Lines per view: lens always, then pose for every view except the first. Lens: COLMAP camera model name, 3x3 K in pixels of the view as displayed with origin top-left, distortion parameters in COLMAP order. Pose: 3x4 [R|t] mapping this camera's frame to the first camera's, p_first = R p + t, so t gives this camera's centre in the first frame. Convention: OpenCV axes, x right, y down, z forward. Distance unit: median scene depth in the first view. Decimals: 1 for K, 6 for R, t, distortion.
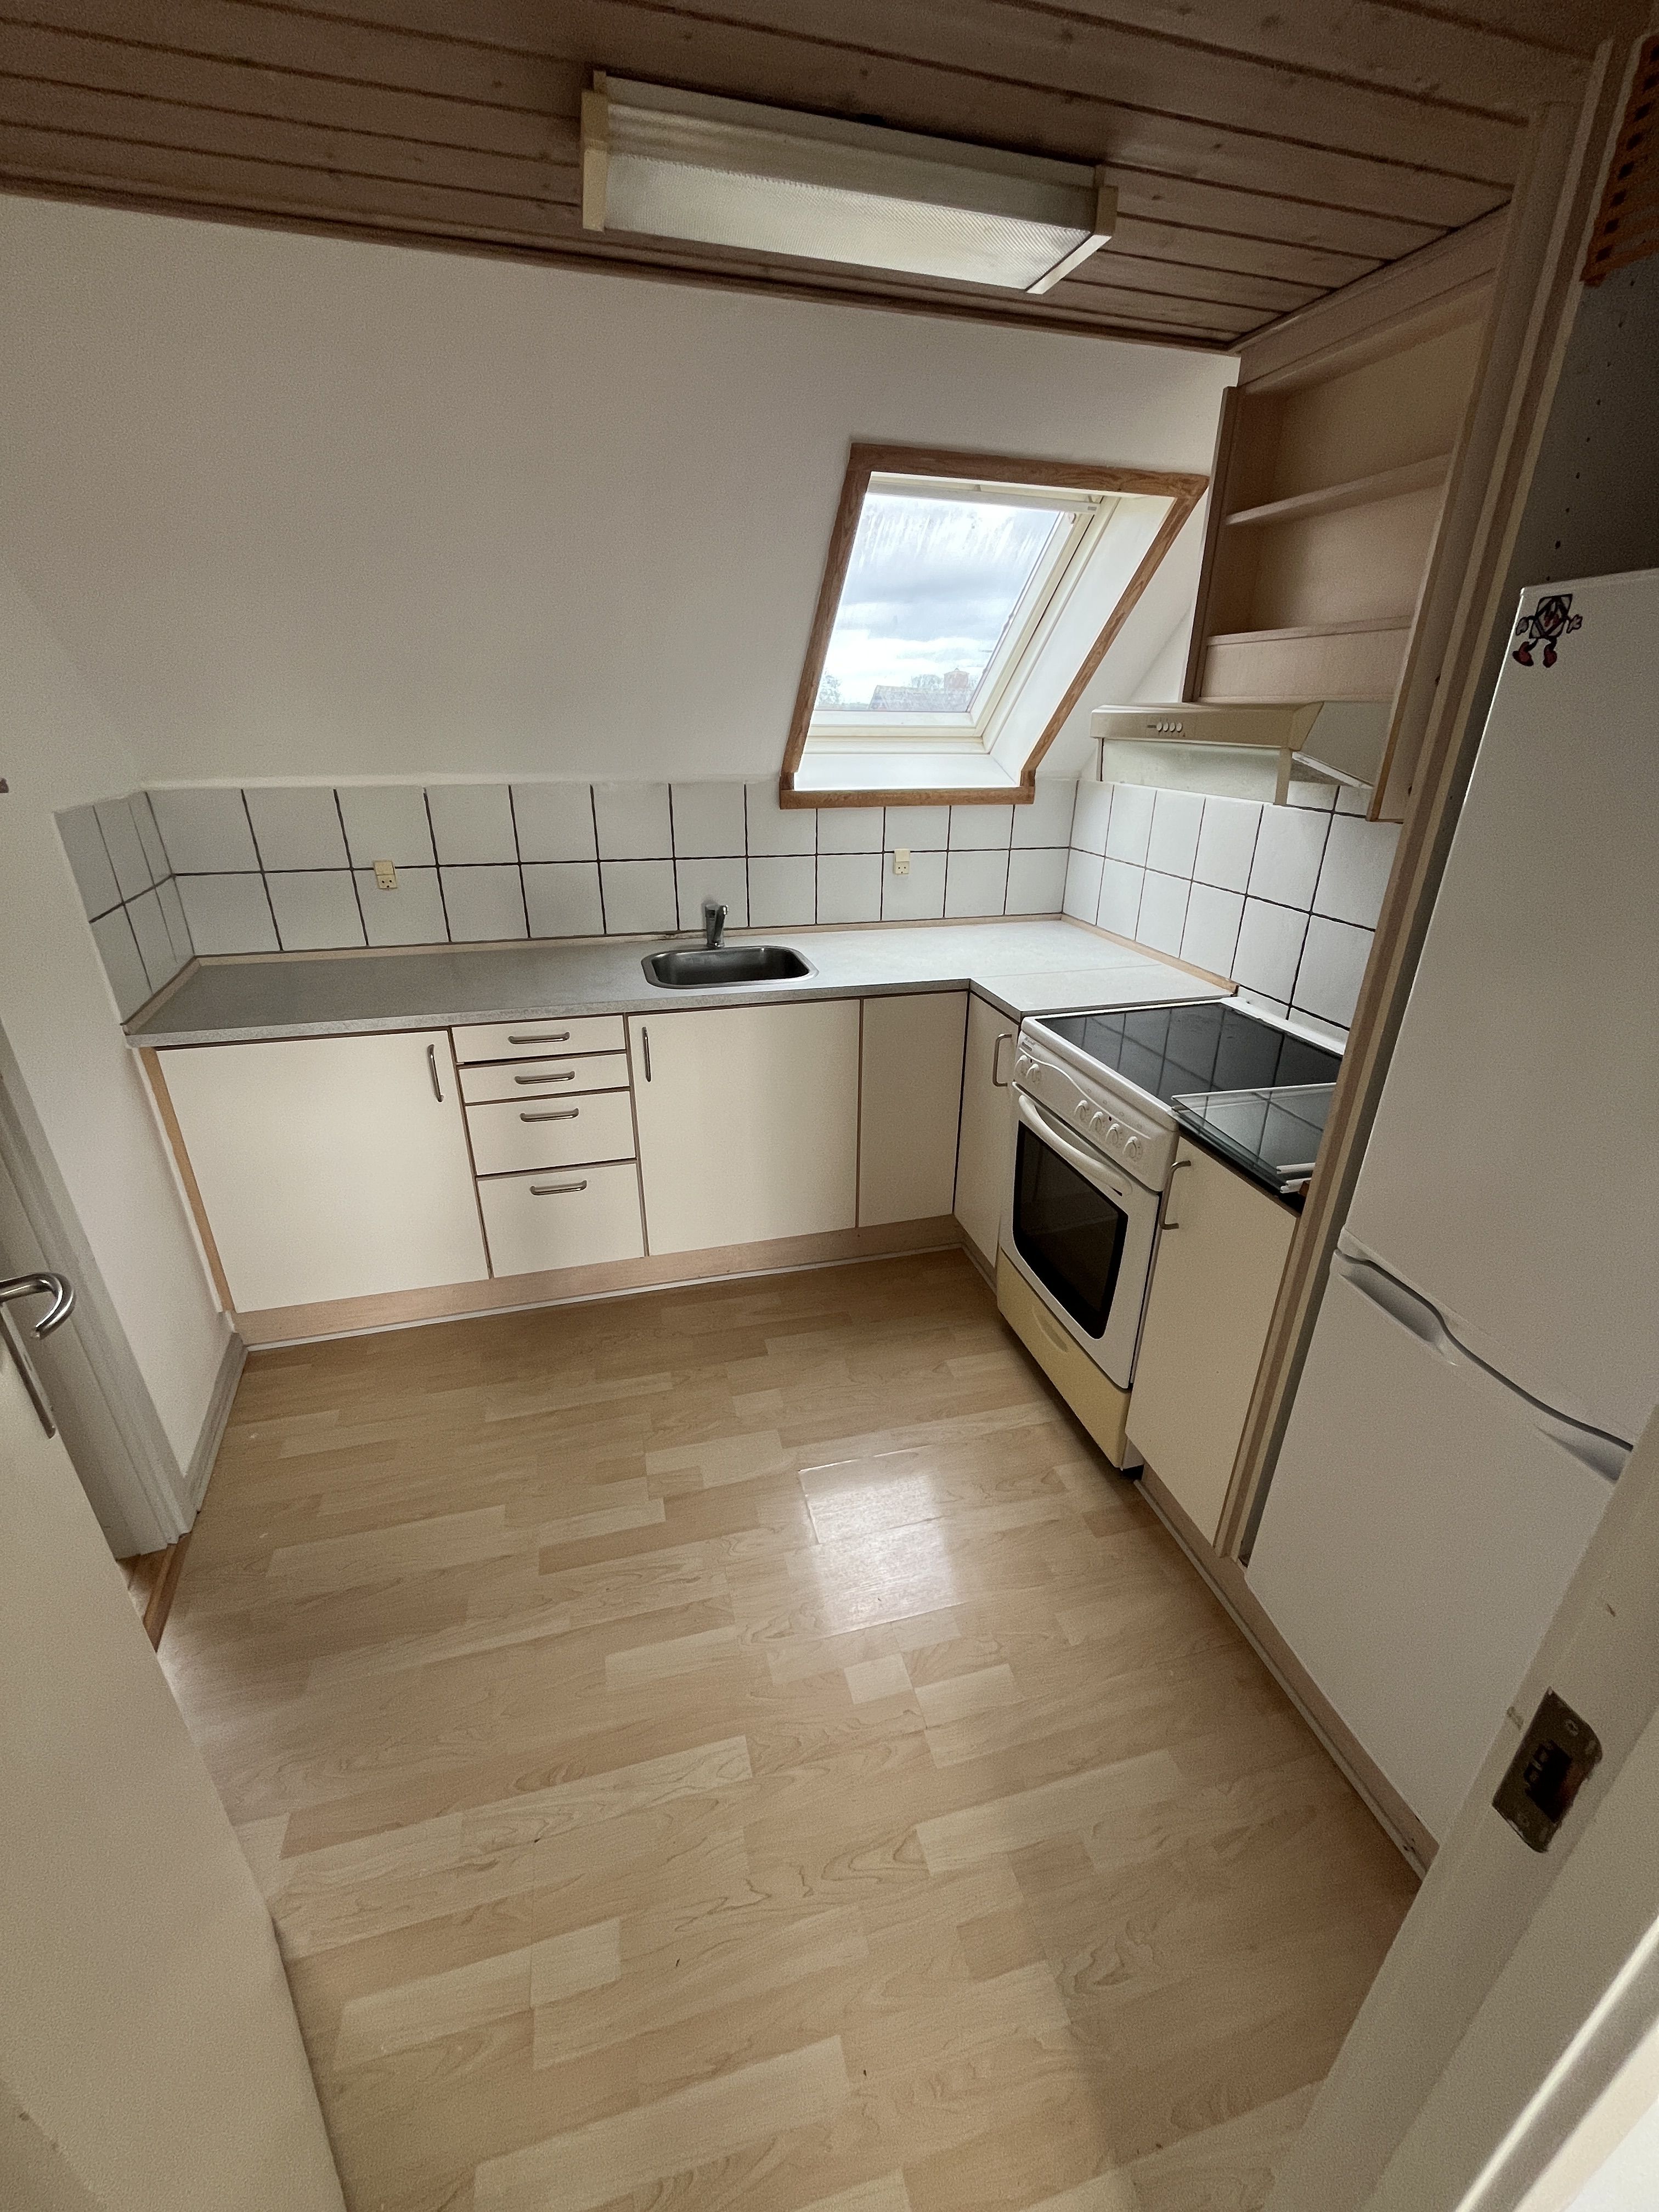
lens RADIAL K [[894.1, 0, 834.6], [0, 894.1, 1099.5], [0, 0, 1]] dist [-0.003171, -0.000056]
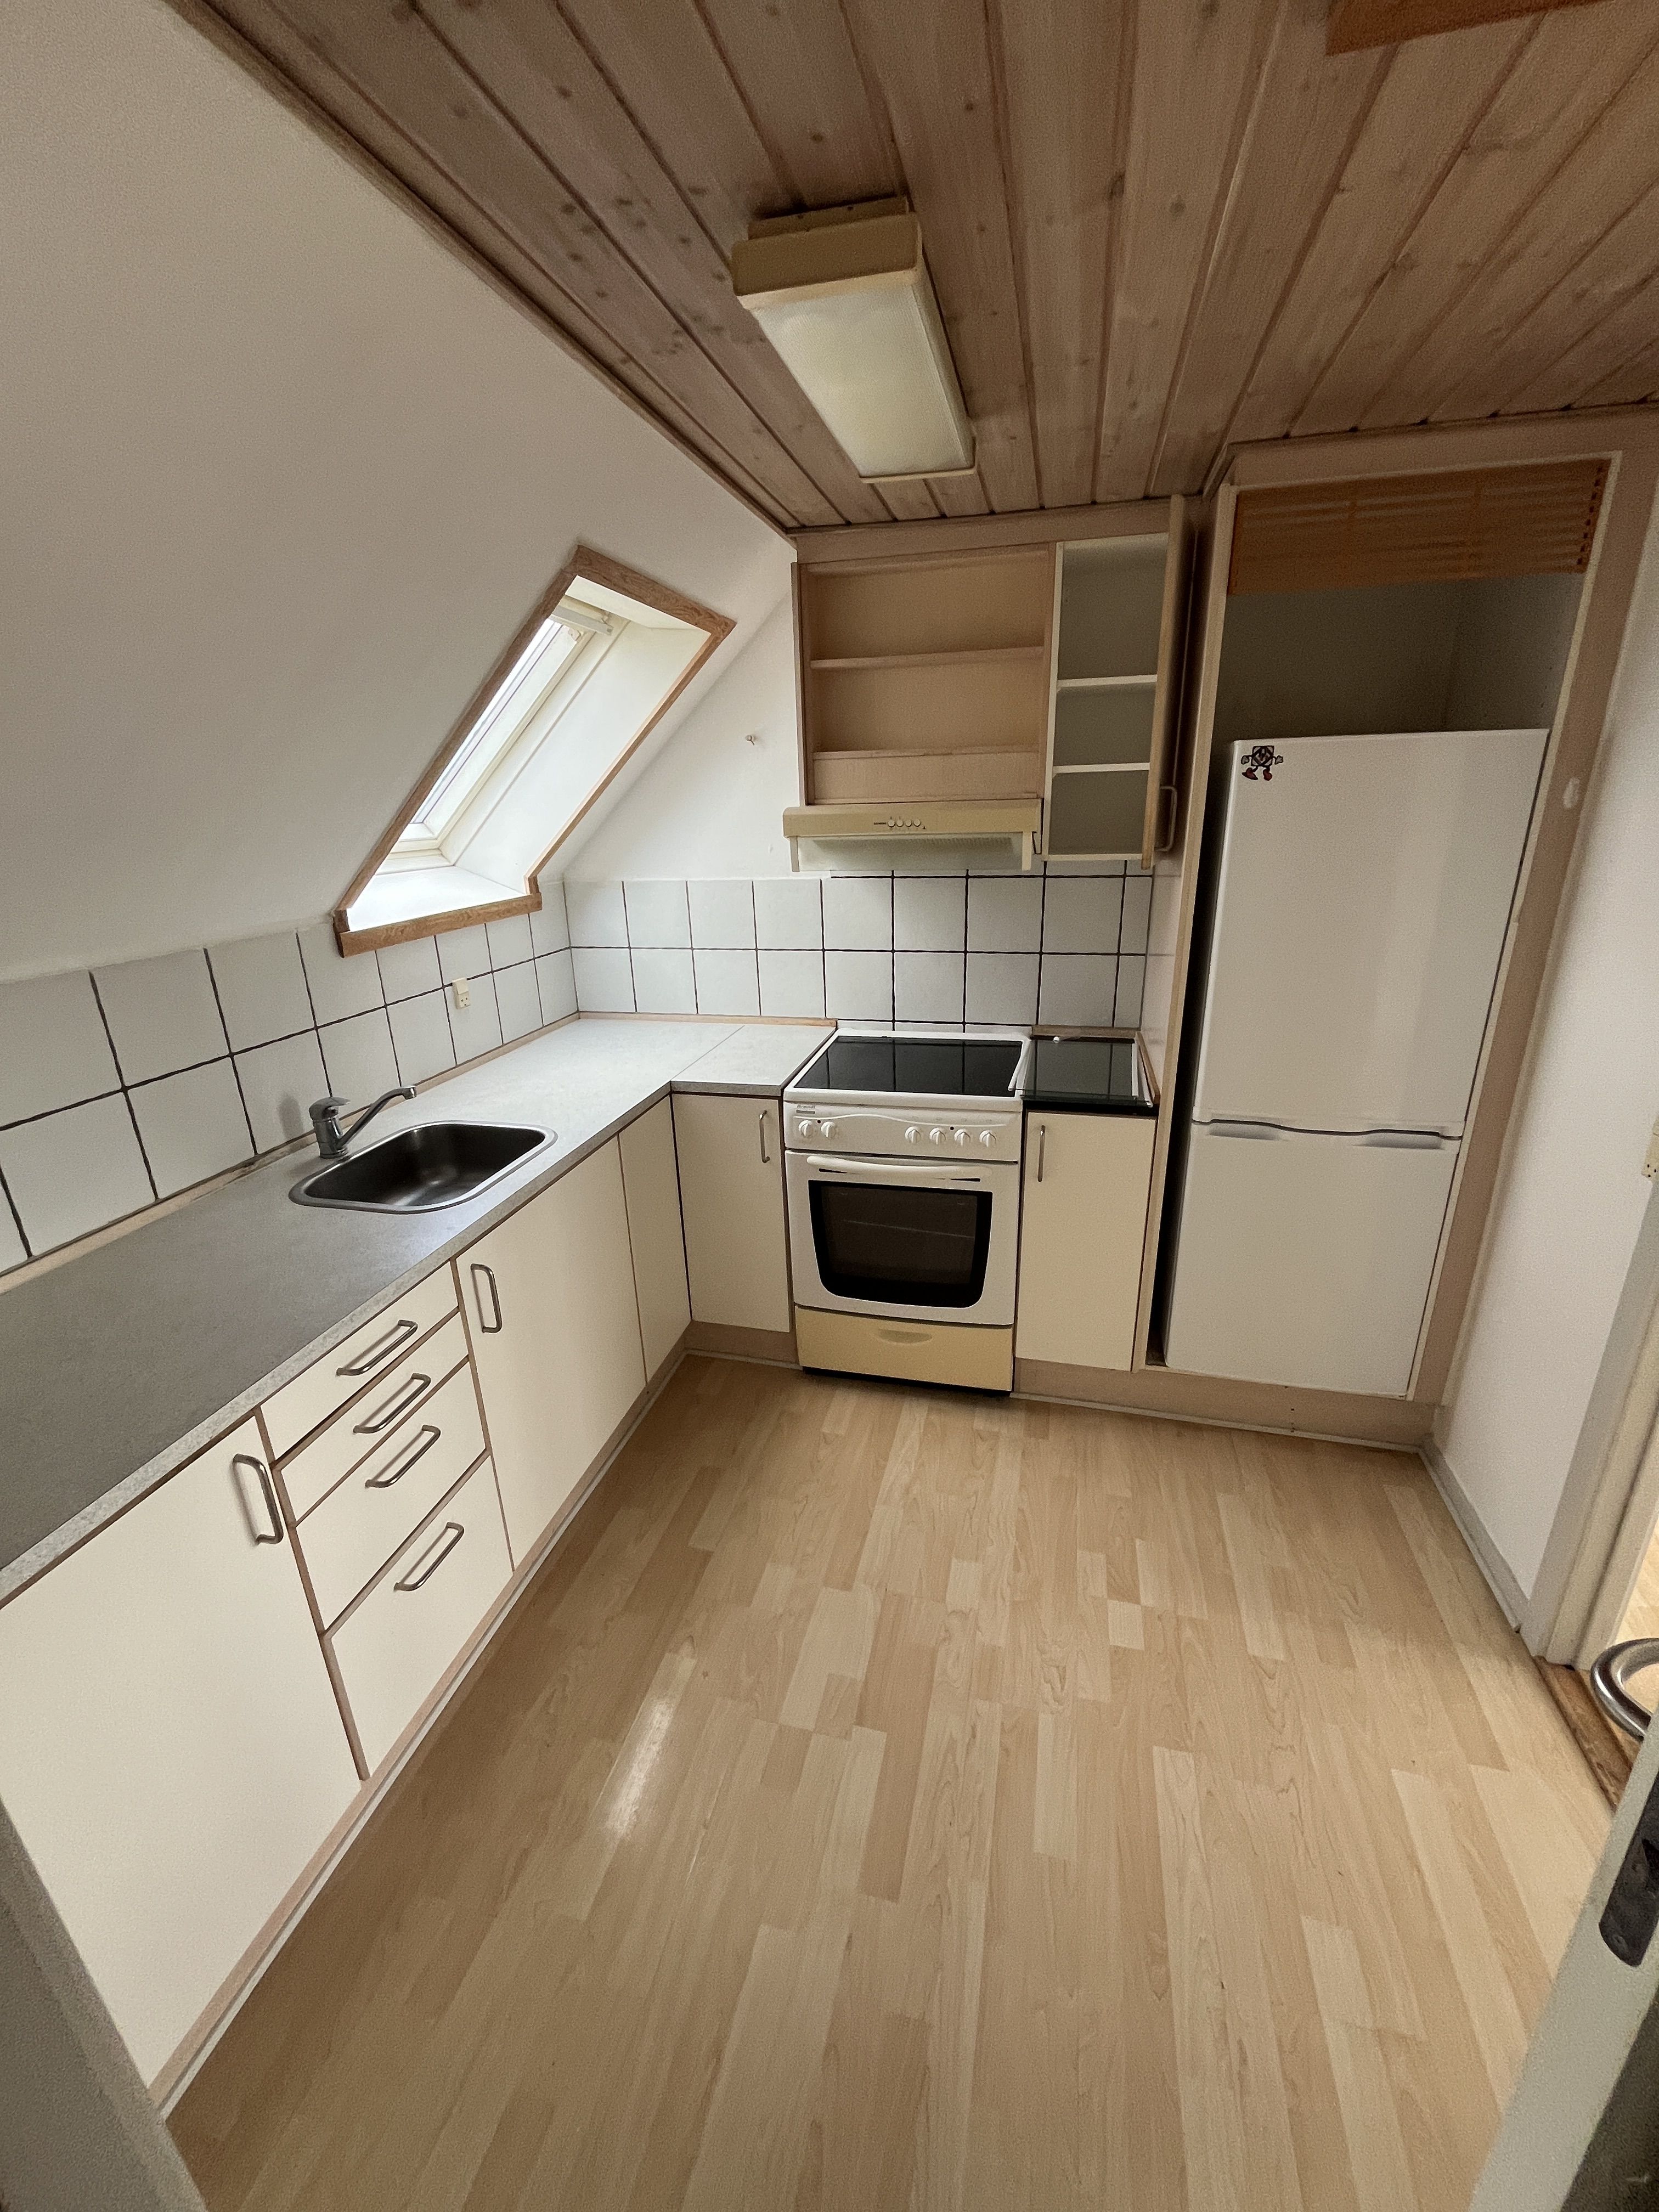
lens RADIAL K [[894.1, 0, 834.6], [0, 894.1, 1099.5], [0, 0, 1]] dist [-0.003171, -0.000056]
pose [[0.488162, -0.303331, 0.818345, -0.728324], [0.376804, 0.919017, 0.115874, -0.207715], [-0.787221, 0.251791, 0.562925, 0.398869]]
